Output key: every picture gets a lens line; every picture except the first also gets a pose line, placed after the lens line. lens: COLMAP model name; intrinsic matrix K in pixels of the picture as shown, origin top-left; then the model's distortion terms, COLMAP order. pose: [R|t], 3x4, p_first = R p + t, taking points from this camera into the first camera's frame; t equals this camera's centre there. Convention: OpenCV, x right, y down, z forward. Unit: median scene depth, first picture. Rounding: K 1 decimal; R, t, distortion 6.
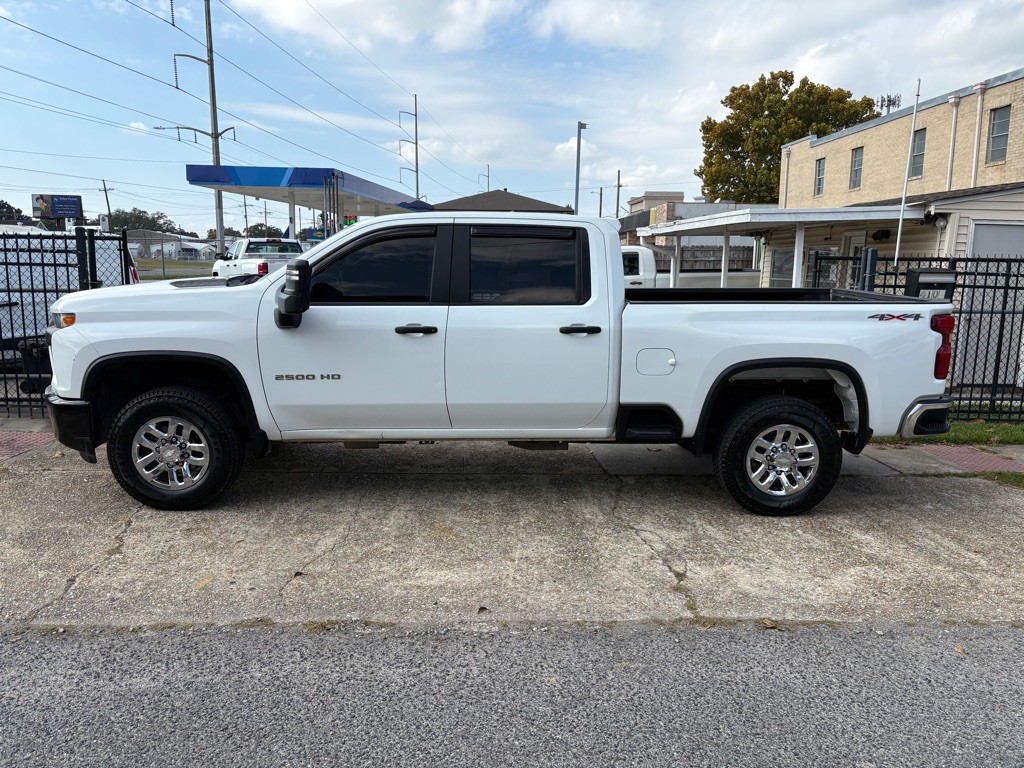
lens RADIAL K [[772.6, 0, 510.5], [0, 772.6, 382.1], [0, 0, 1]] dist [0.053653, -0.054854]
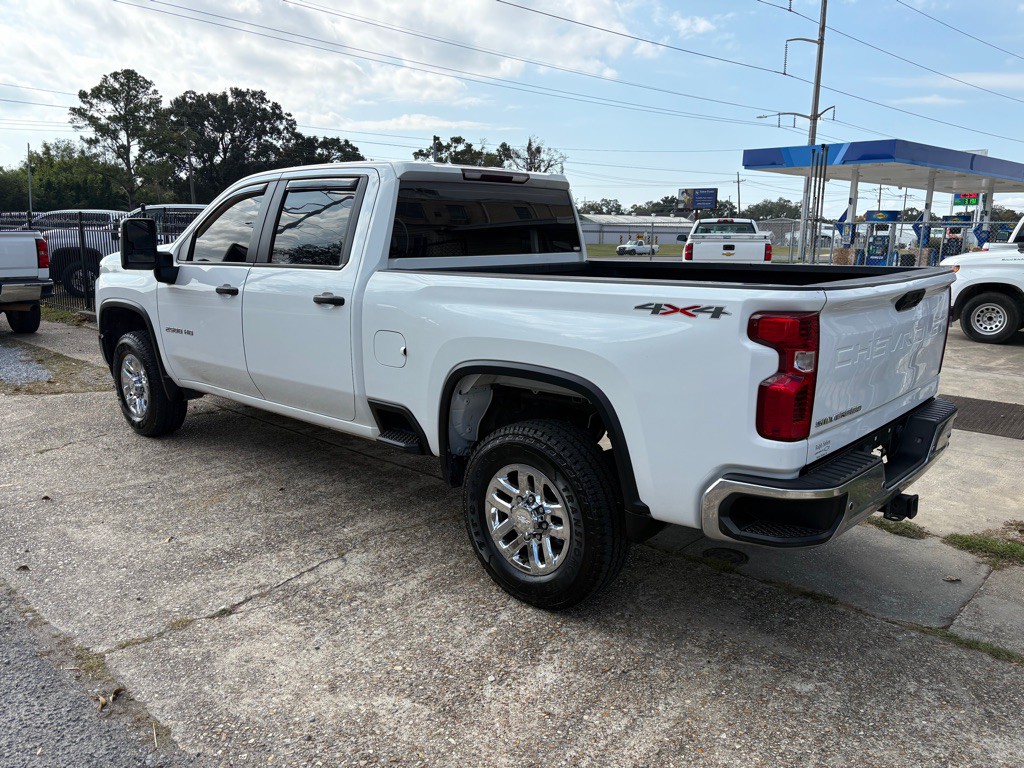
lens RADIAL K [[772.6, 0, 511.4], [0, 772.6, 389.6], [0, 0, 1]] dist [0.053653, -0.054854]
pose [[0.711287, 0.131804, -0.690433, 0.791123], [-0.115110, 0.990843, 0.070566, -0.053140], [0.693412, 0.029283, 0.719946, 0.532602]]
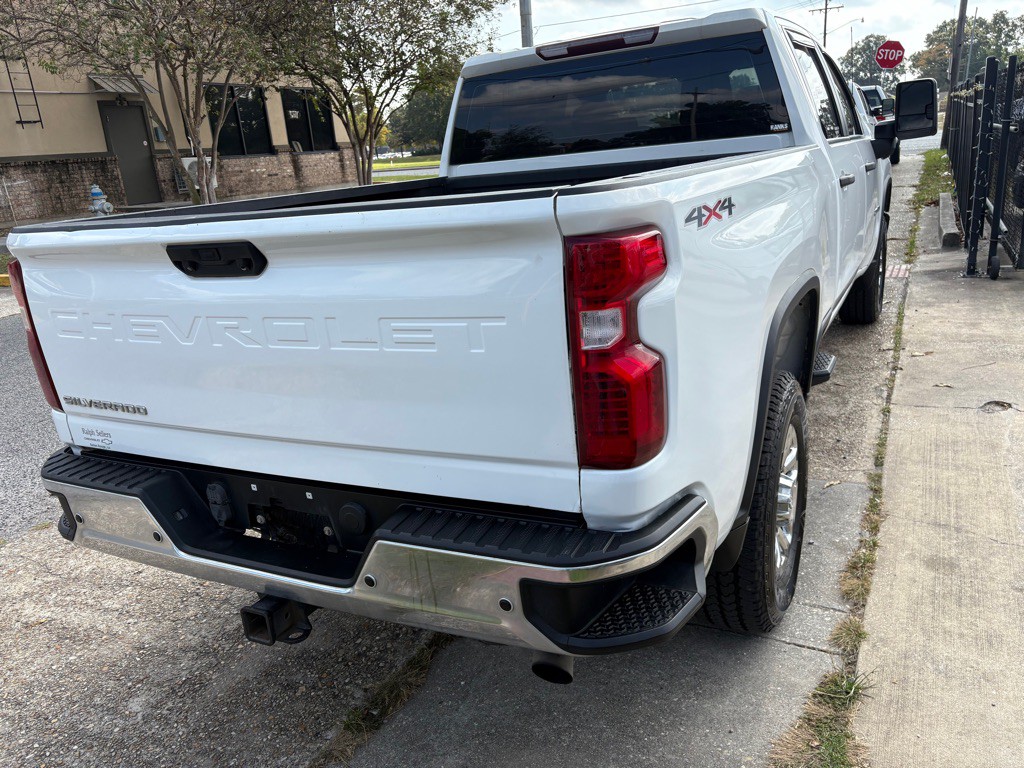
lens RADIAL K [[772.6, 0, 519.0], [0, 772.6, 392.4], [0, 0, 1]] dist [0.053653, -0.054854]
pose [[-0.497697, 0.288013, -0.818136, 0.800574], [-0.063124, 0.928729, 0.365346, -0.191142], [0.865051, 0.233475, -0.444045, 1.455189]]
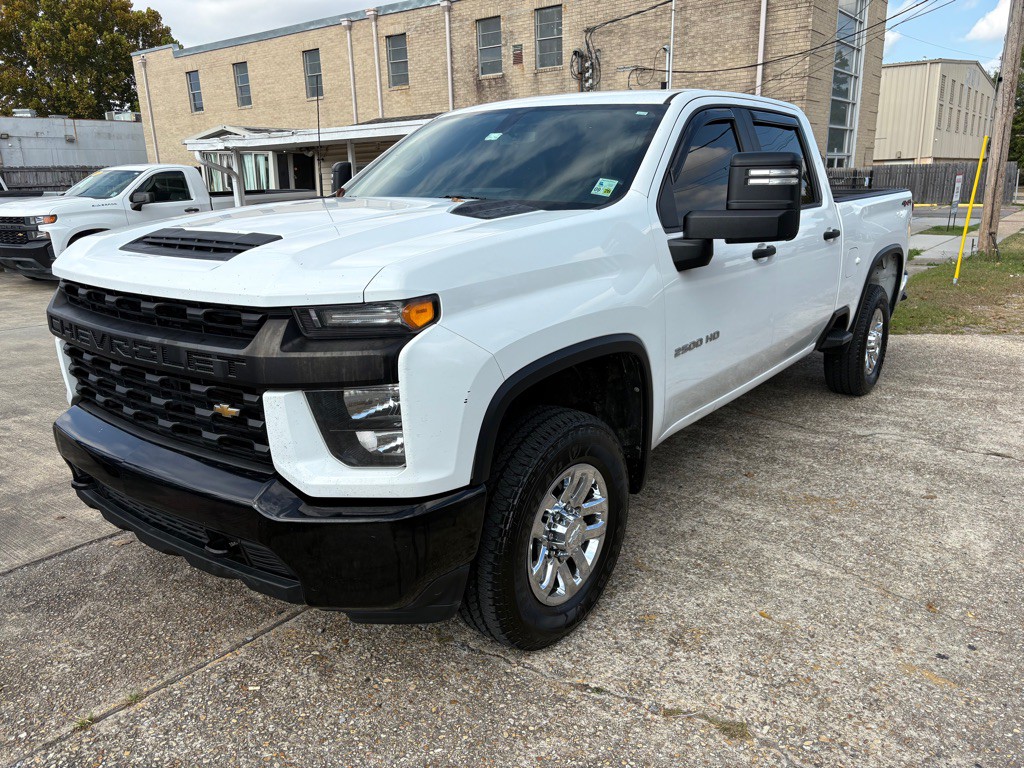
lens RADIAL K [[772.6, 0, 506.3], [0, 772.6, 383.3], [0, 0, 1]] dist [0.053653, -0.054854]
pose [[0.646683, -0.220517, 0.730187, -0.814648], [0.152519, 0.975348, 0.159479, -0.097820], [-0.747355, 0.008235, 0.664374, 0.672308]]
